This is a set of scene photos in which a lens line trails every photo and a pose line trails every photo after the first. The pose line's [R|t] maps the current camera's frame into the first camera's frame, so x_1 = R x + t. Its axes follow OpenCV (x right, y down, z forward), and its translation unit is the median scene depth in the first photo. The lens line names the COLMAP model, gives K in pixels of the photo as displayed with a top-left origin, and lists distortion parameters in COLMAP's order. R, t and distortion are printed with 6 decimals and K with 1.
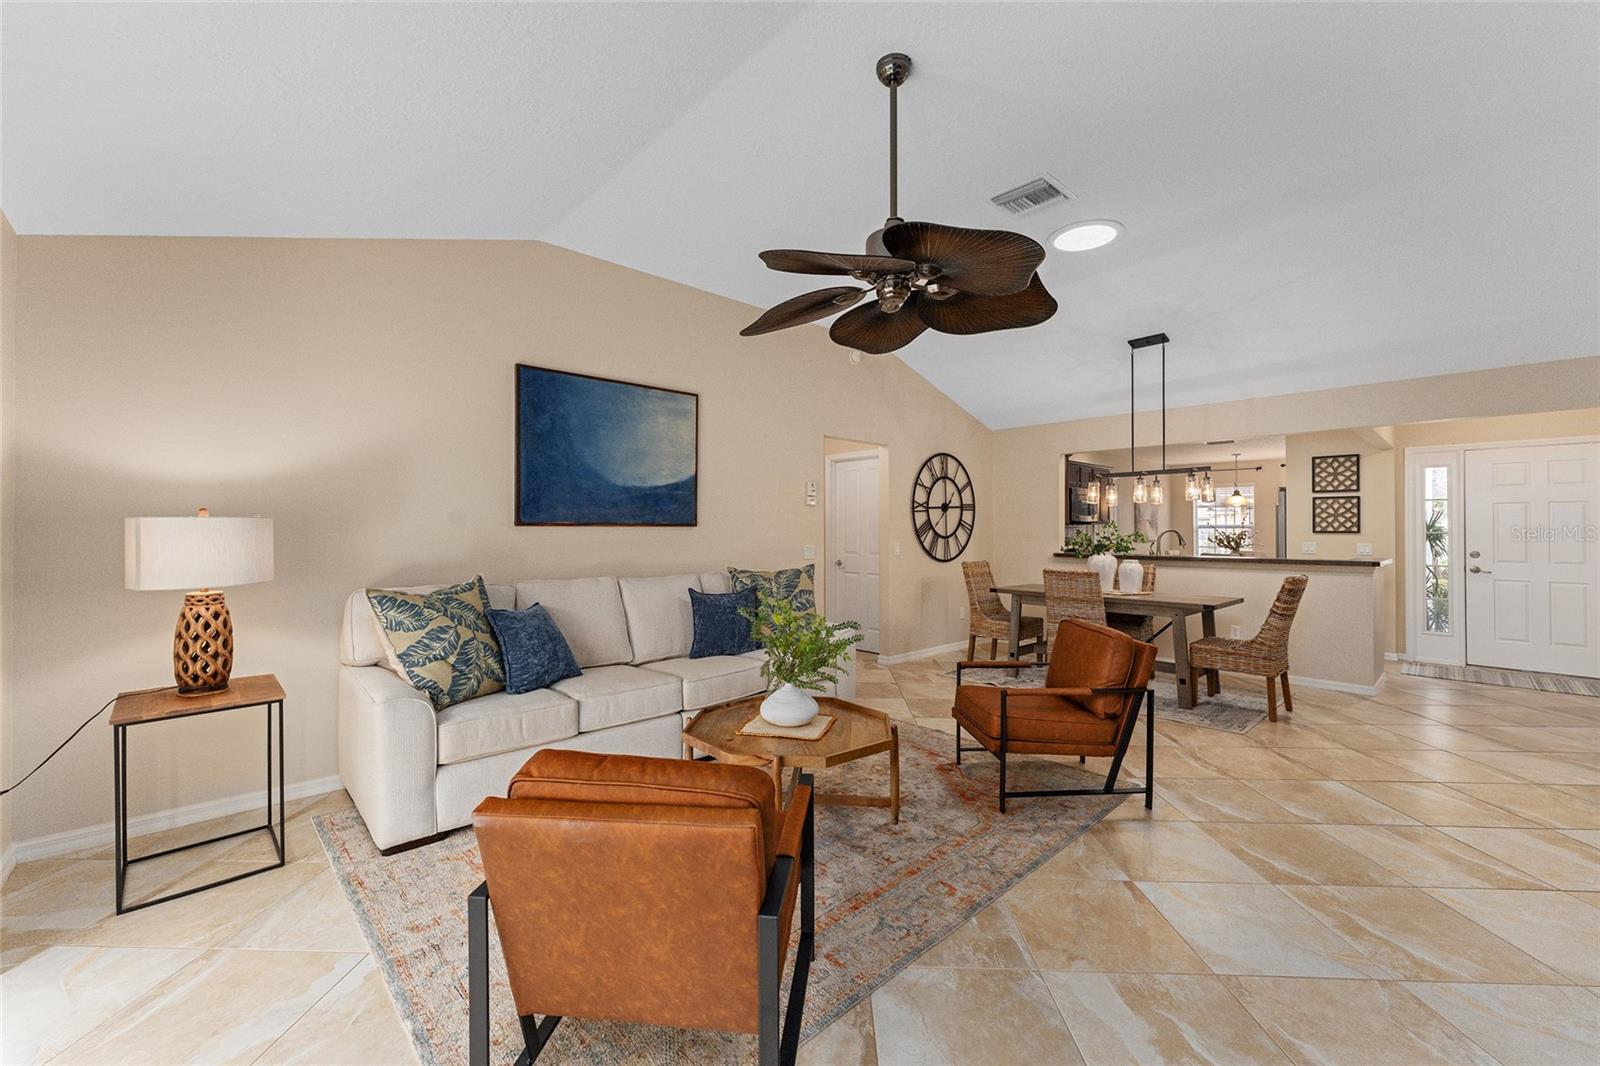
lens RADIAL K [[641.6, 0, 794.5], [0, 641.6, 522.4], [0, 0, 1]] dist [0.000978, 0.000377]
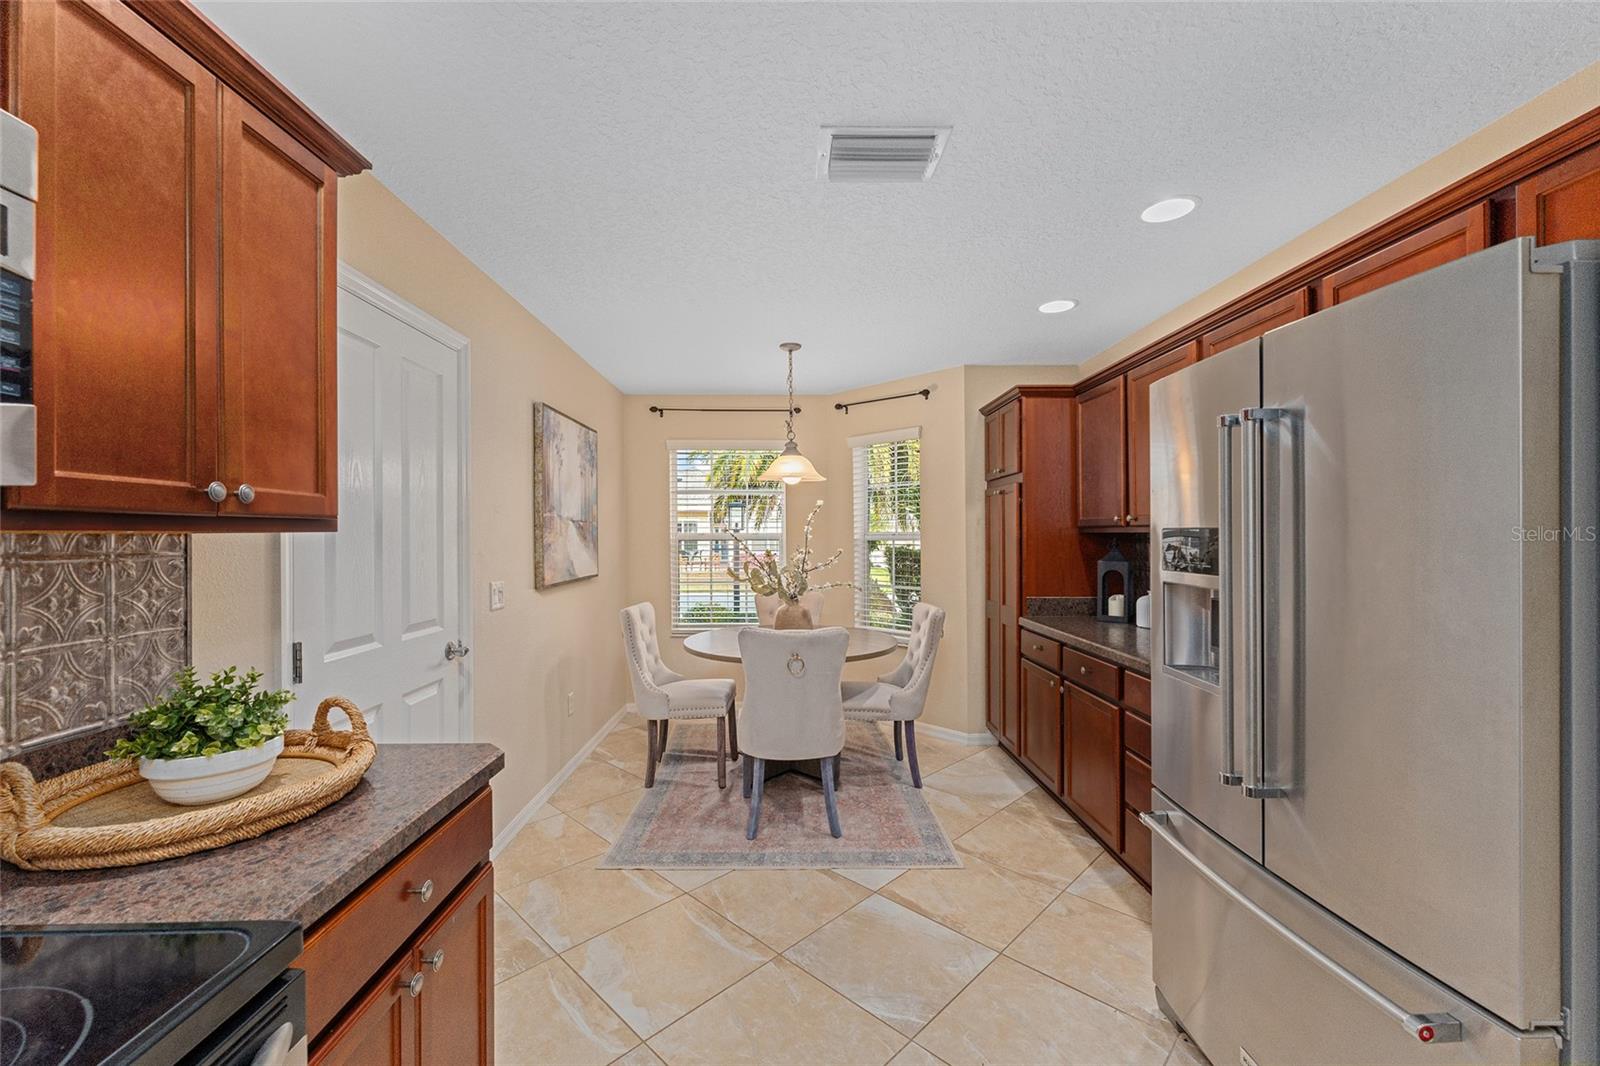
lens RADIAL K [[638.7, 0, 793.3], [0, 638.7, 532.7], [0, 0, 1]] dist [0.000639, 0.000506]
pose [[0.671216, -0.000217, 0.741261, 0.610913], [-0.002830, 0.999992, 0.002855, 0.004023], [-0.741256, -0.004014, 0.671210, 1.111619]]
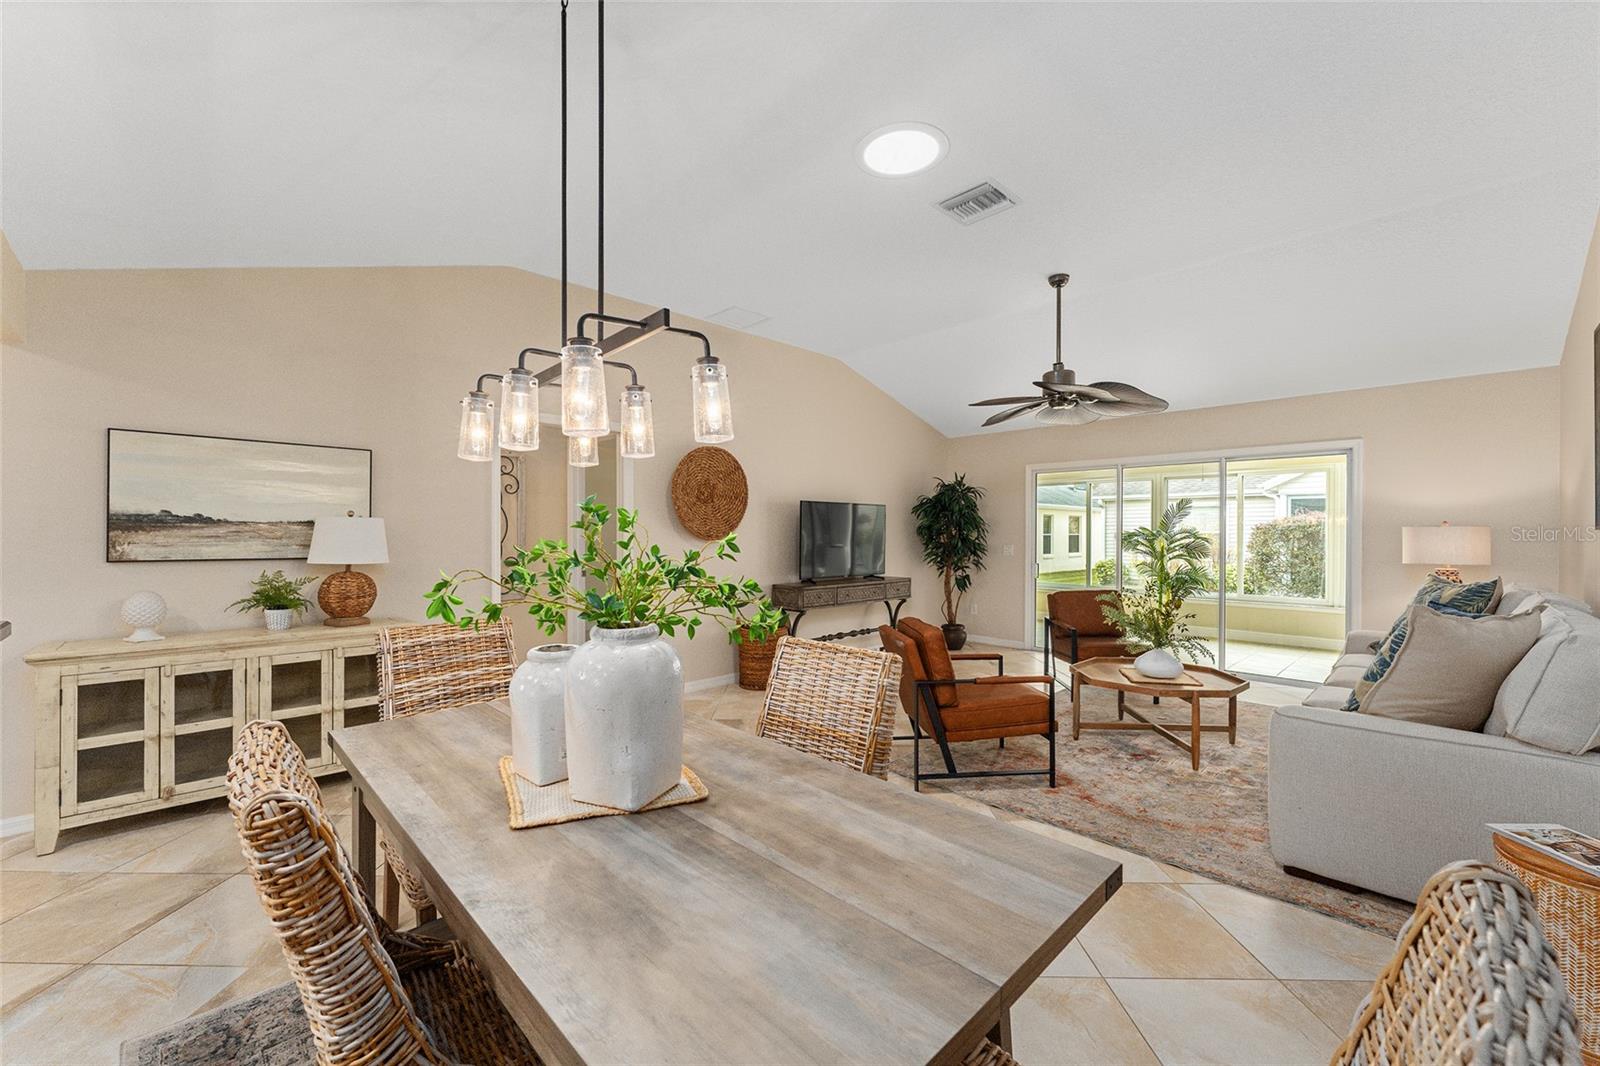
lens RADIAL K [[638.7, 0, 793.3], [0, 638.7, 532.7], [0, 0, 1]] dist [0.000639, 0.000506]
pose [[-0.999723, -0.002471, -0.023407, 0.347230], [-0.002306, 0.999972, -0.007069, 0.010038], [0.023424, -0.007014, -0.999701, 1.021118]]
